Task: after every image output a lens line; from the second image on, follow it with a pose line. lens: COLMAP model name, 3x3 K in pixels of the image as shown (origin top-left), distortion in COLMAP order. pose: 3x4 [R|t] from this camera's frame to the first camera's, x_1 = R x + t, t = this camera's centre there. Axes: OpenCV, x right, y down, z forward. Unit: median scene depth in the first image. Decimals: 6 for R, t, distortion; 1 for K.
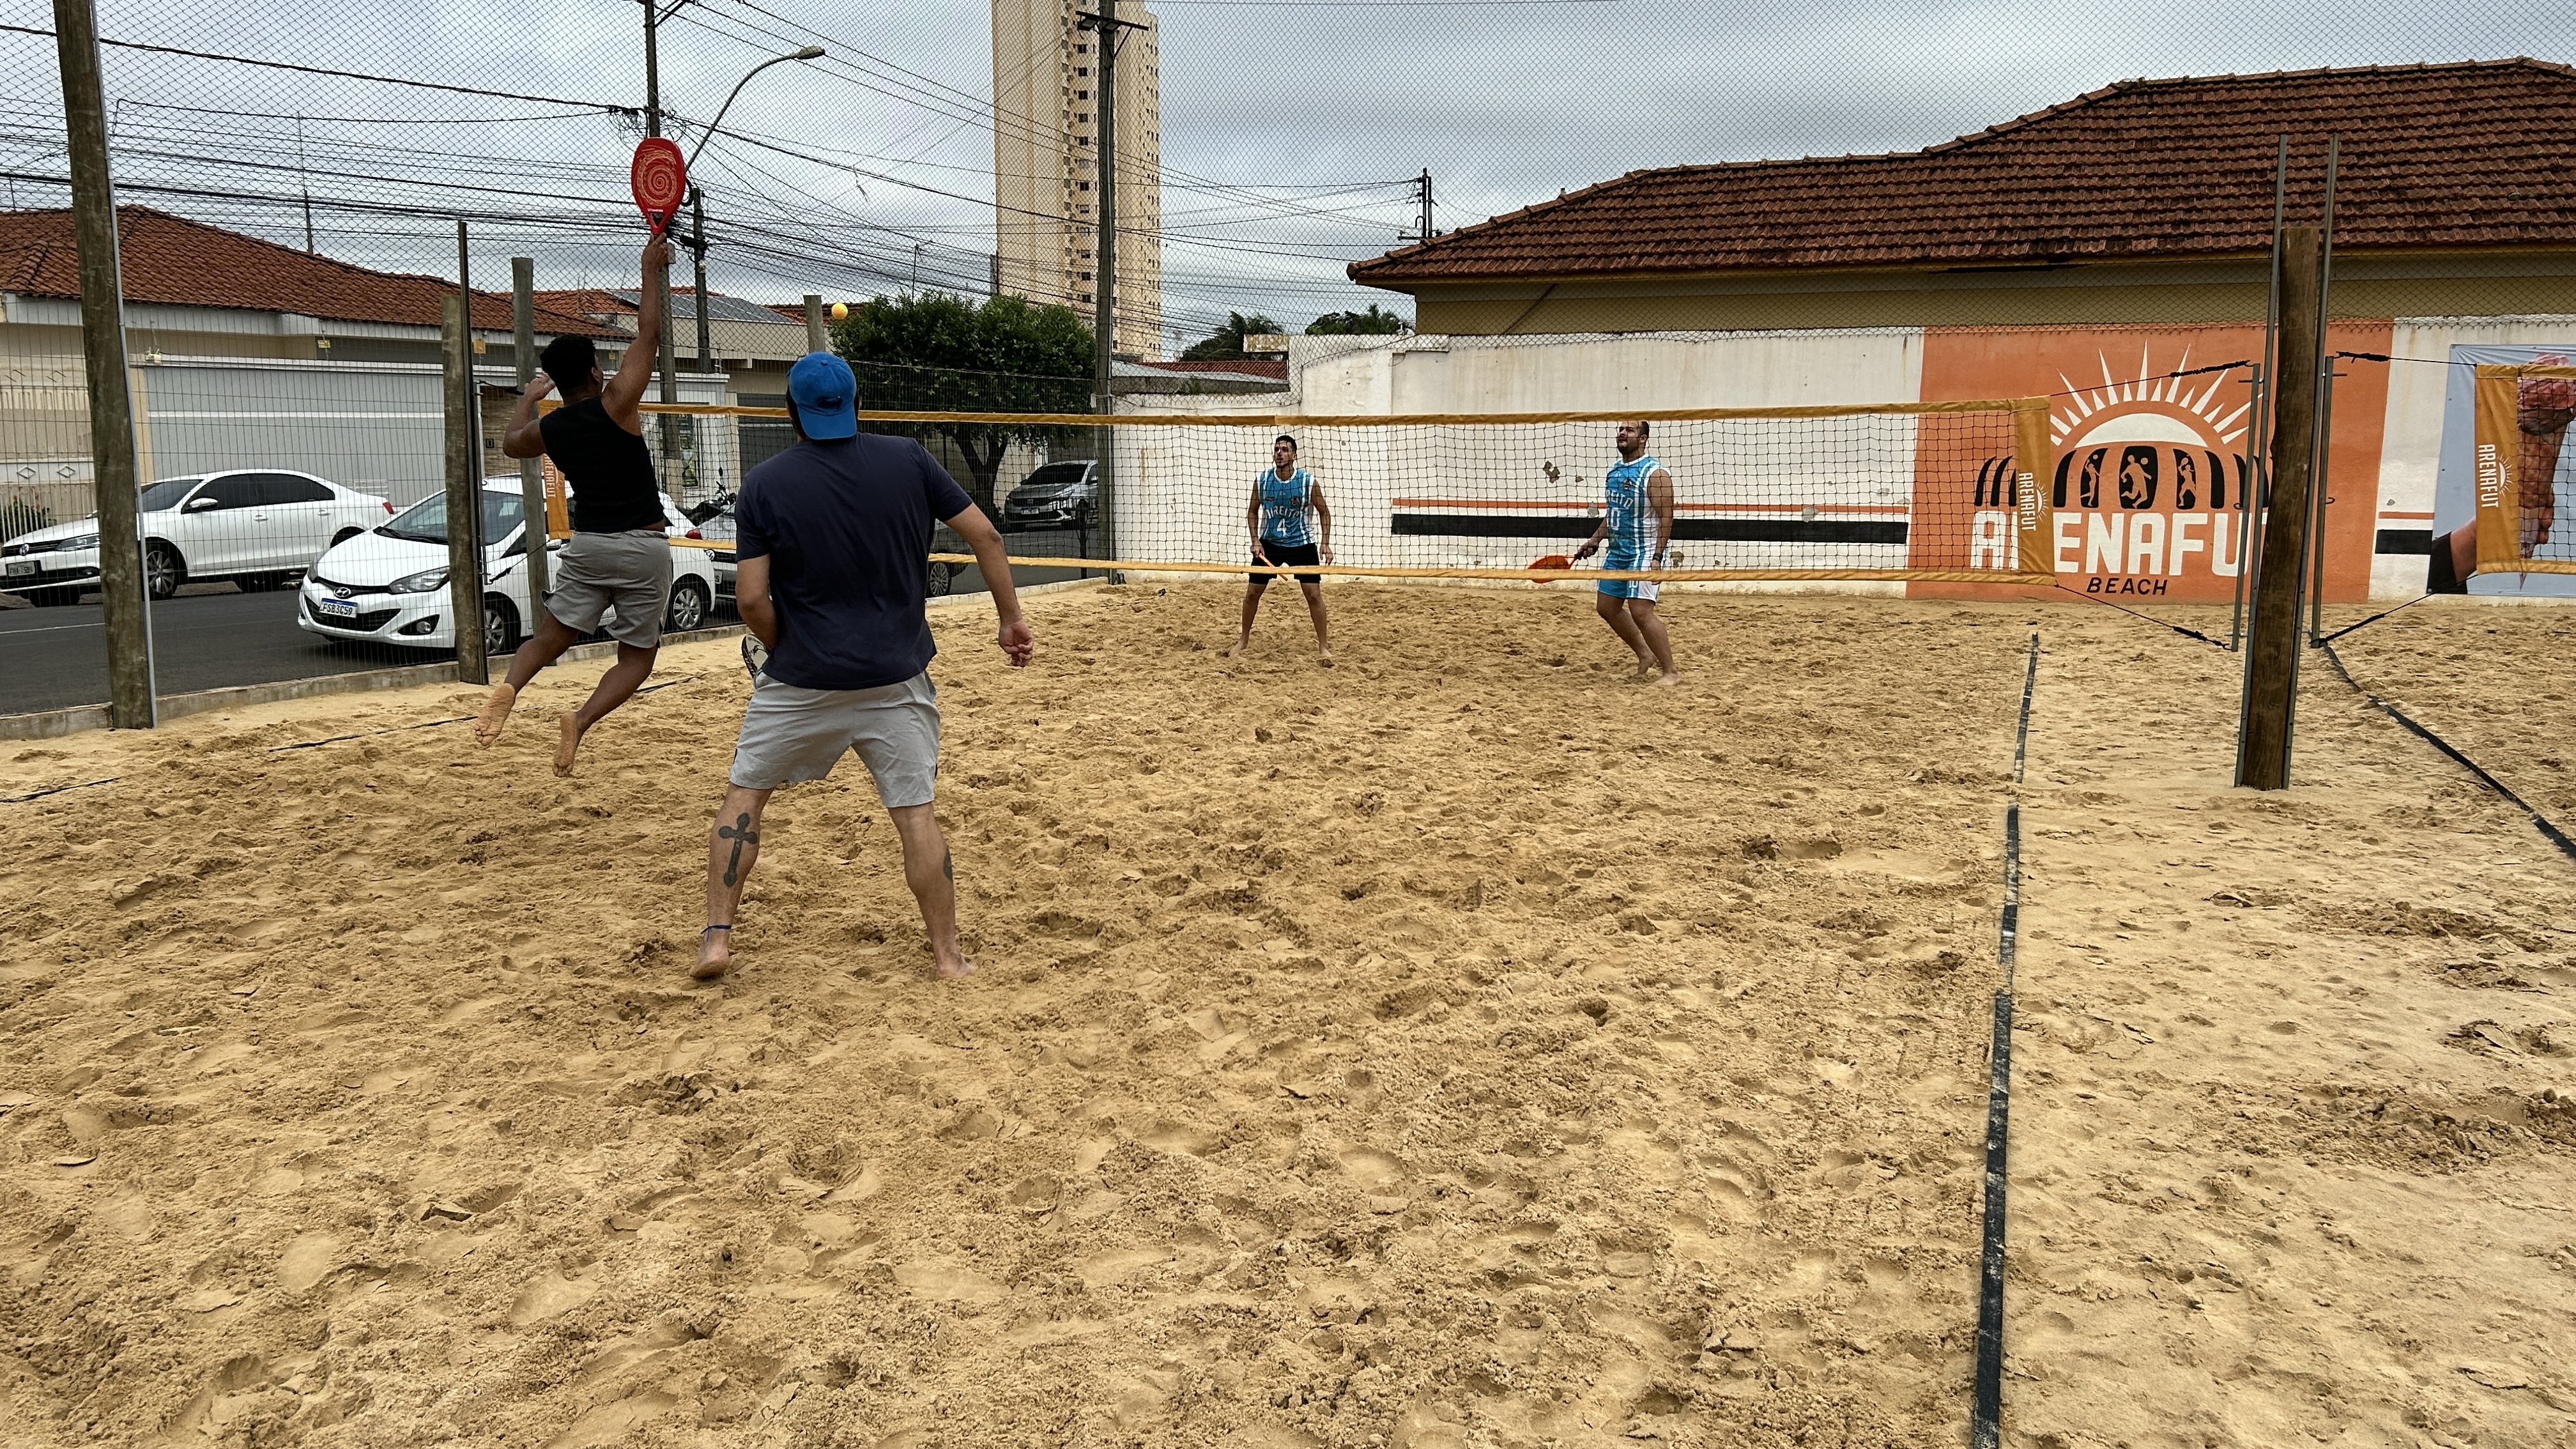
lens RADIAL K [[1994.0, 0, 1266.7], [0, 1994.0, 710.6], [0, 0, 1]] dist [0.044672, -0.045490]
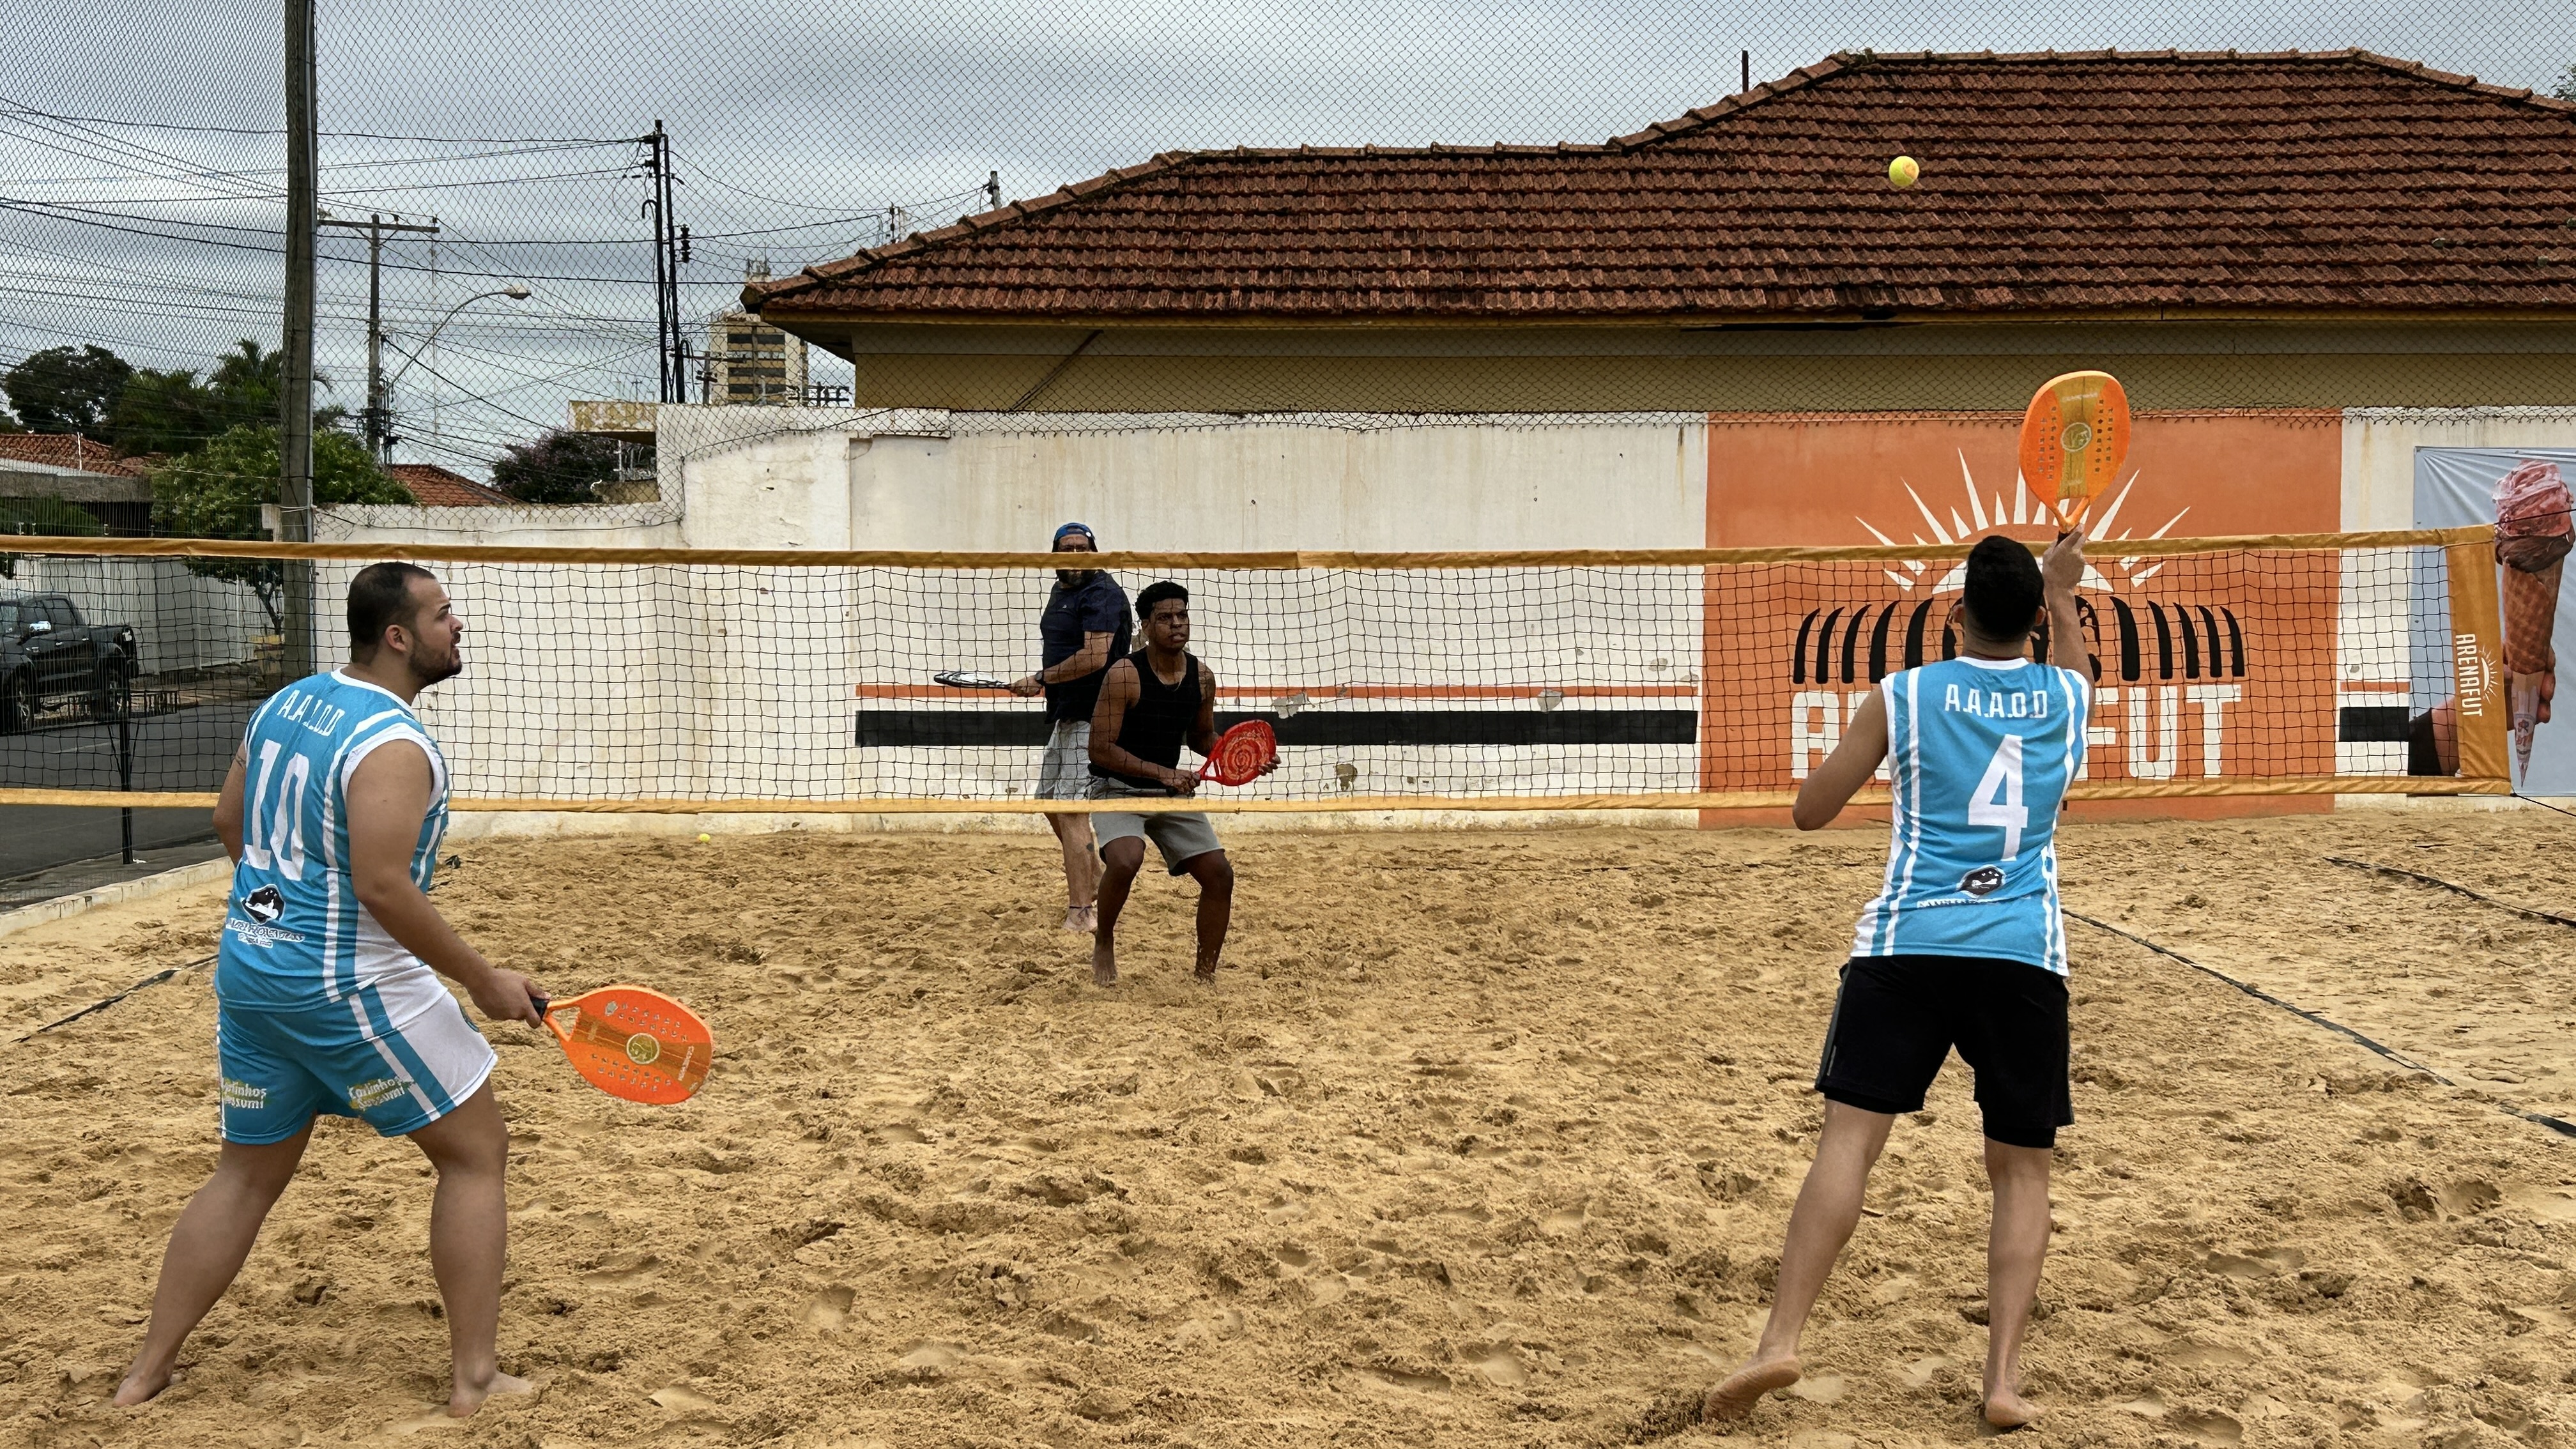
lens RADIAL K [[3498.4, 0, 1278.5], [0, 3498.4, 712.9], [0, 0, 1]] dist [0.092247, 0.000000]
pose [[0.923231, -0.020416, 0.383703, -0.229342], [0.057421, 0.994705, -0.085236, -0.004459], [-0.379931, 0.100725, 0.919515, 0.013540]]
